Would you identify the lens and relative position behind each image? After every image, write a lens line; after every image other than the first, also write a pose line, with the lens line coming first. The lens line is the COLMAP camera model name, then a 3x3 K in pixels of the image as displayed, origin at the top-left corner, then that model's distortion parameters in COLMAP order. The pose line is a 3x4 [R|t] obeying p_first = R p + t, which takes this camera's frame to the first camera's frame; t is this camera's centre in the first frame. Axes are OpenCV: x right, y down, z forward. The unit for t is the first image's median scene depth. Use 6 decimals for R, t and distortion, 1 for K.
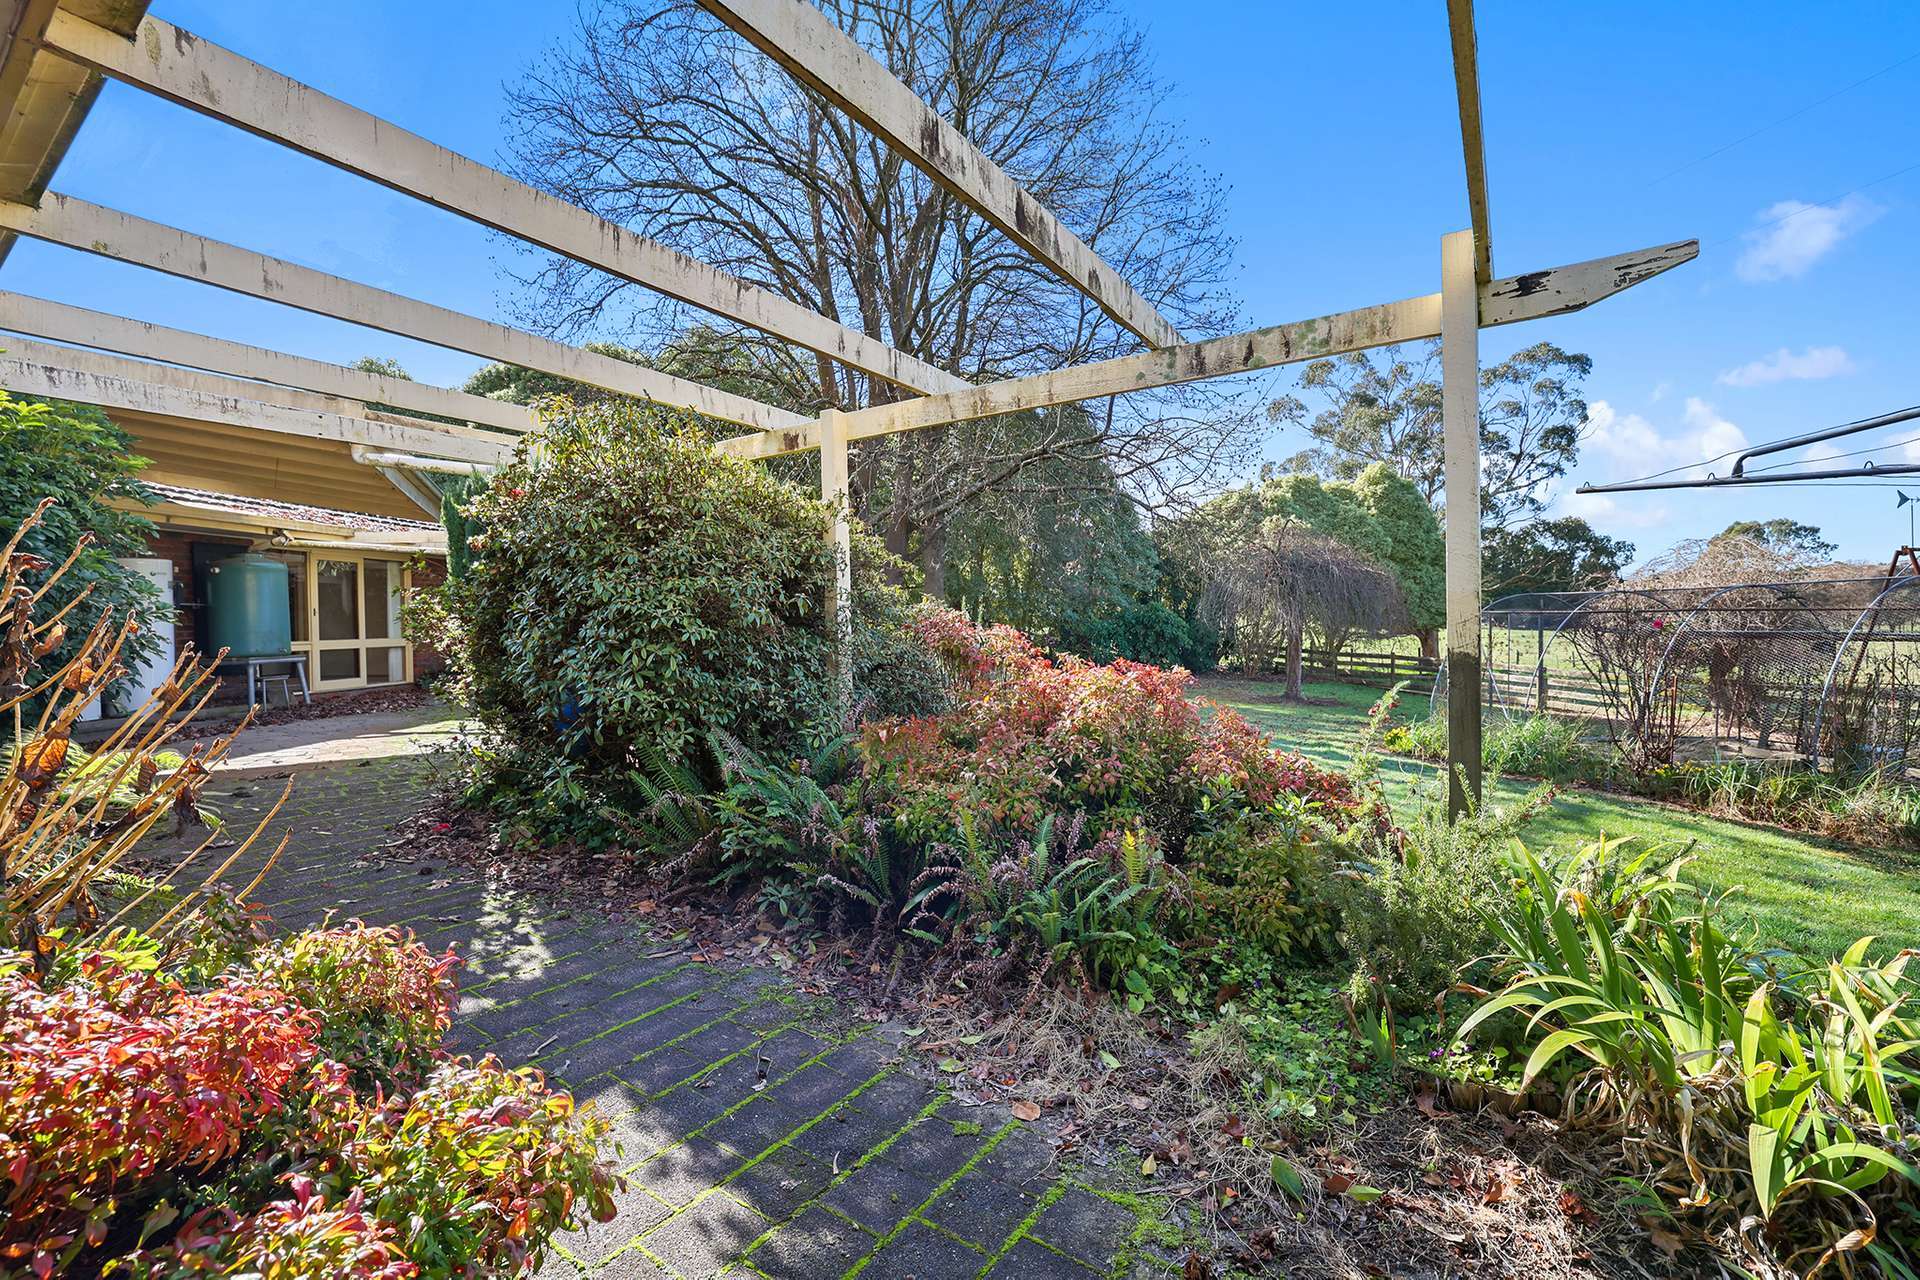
lens RADIAL K [[846.7, 0, 965.1], [0, 846.7, 647.3], [0, 0, 1]] dist [-0.000548, -0.000132]
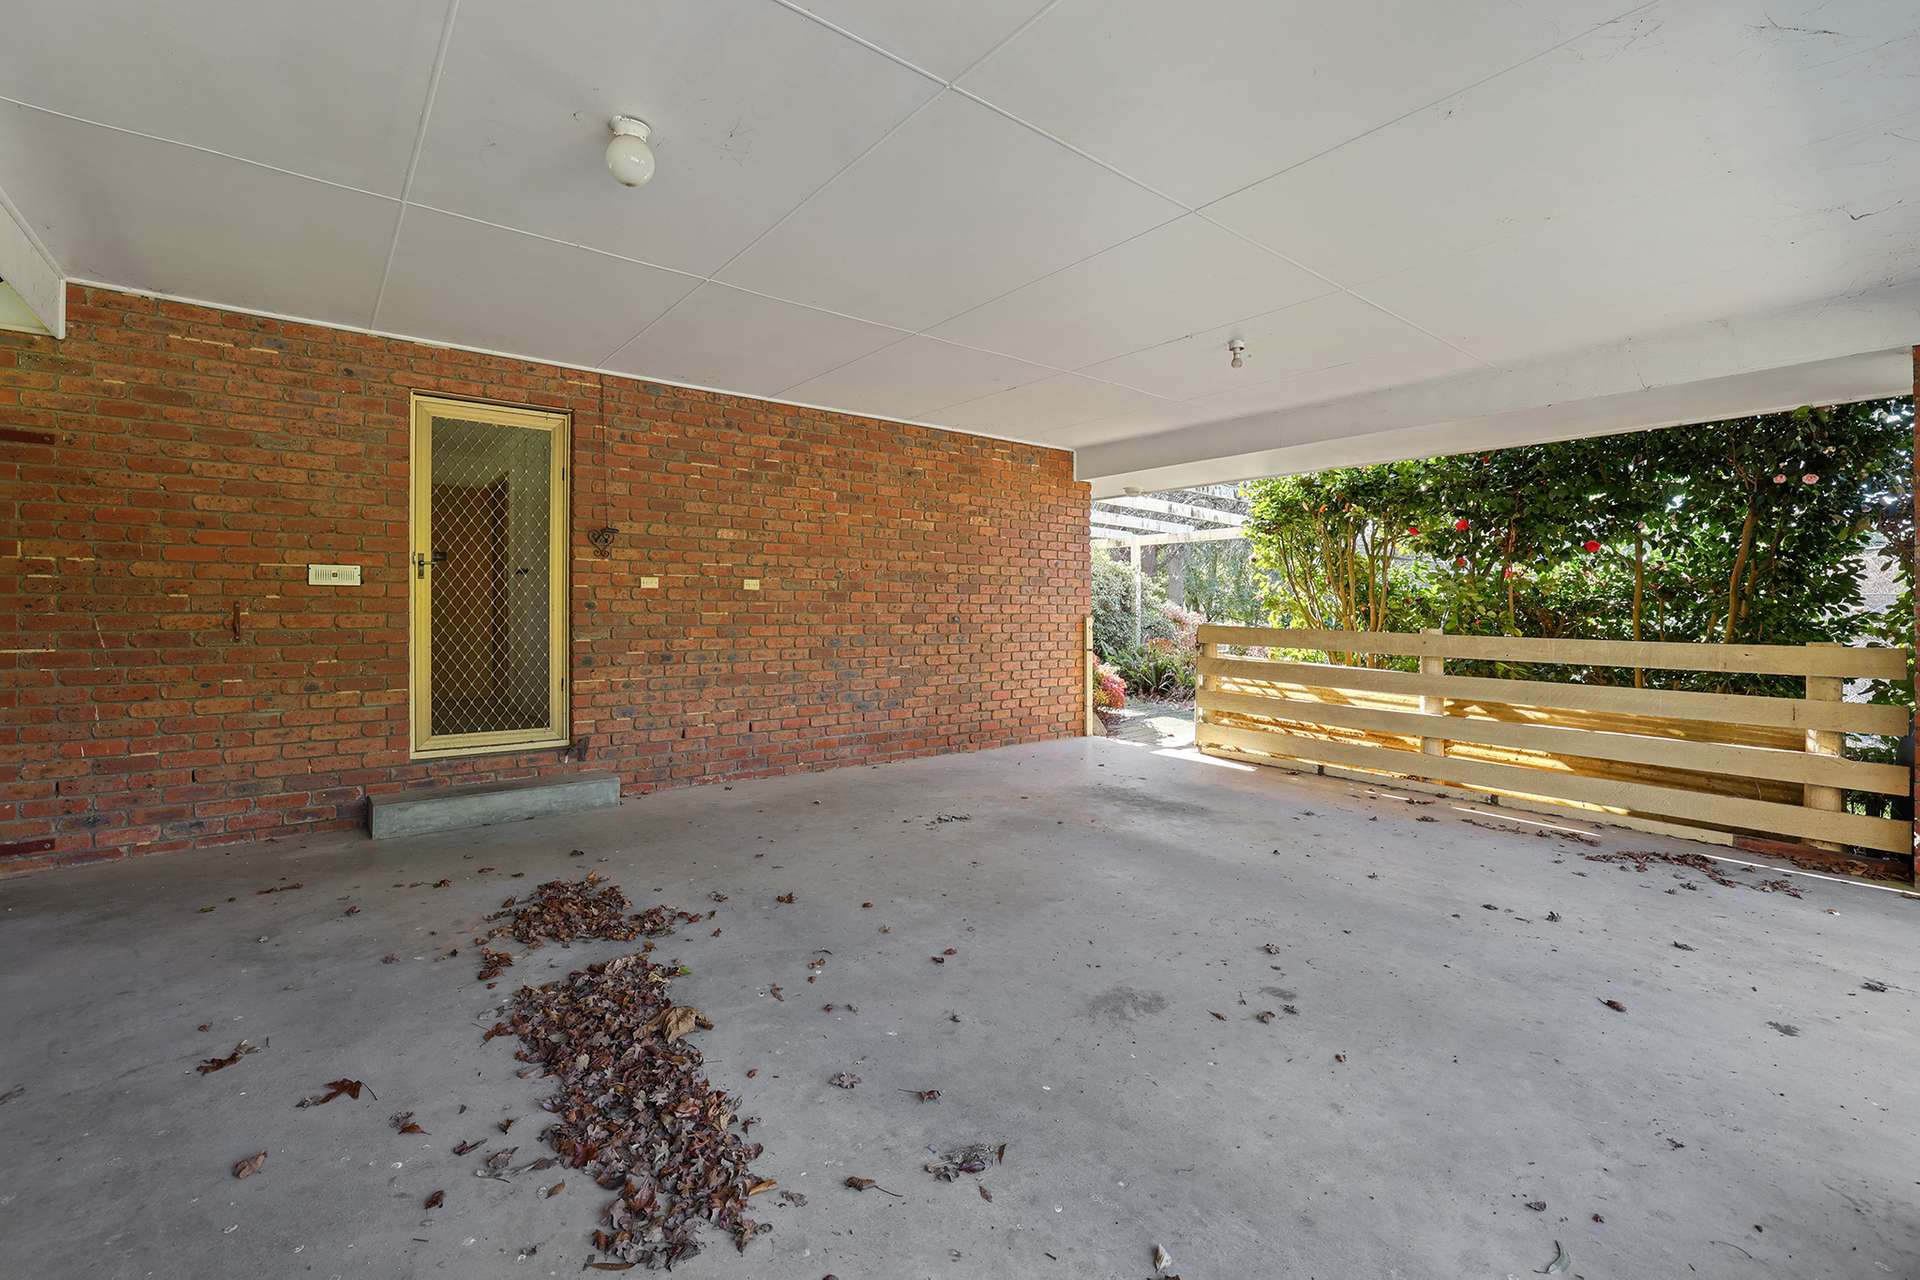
lens RADIAL K [[846.7, 0, 965.1], [0, 846.7, 647.3], [0, 0, 1]] dist [-0.000548, -0.000132]
pose [[0.960327, 0.026516, -0.277612, 0.103234], [-0.024469, 0.999642, 0.010836, 0.089090], [0.277800, -0.003613, 0.960632, -2.133621]]
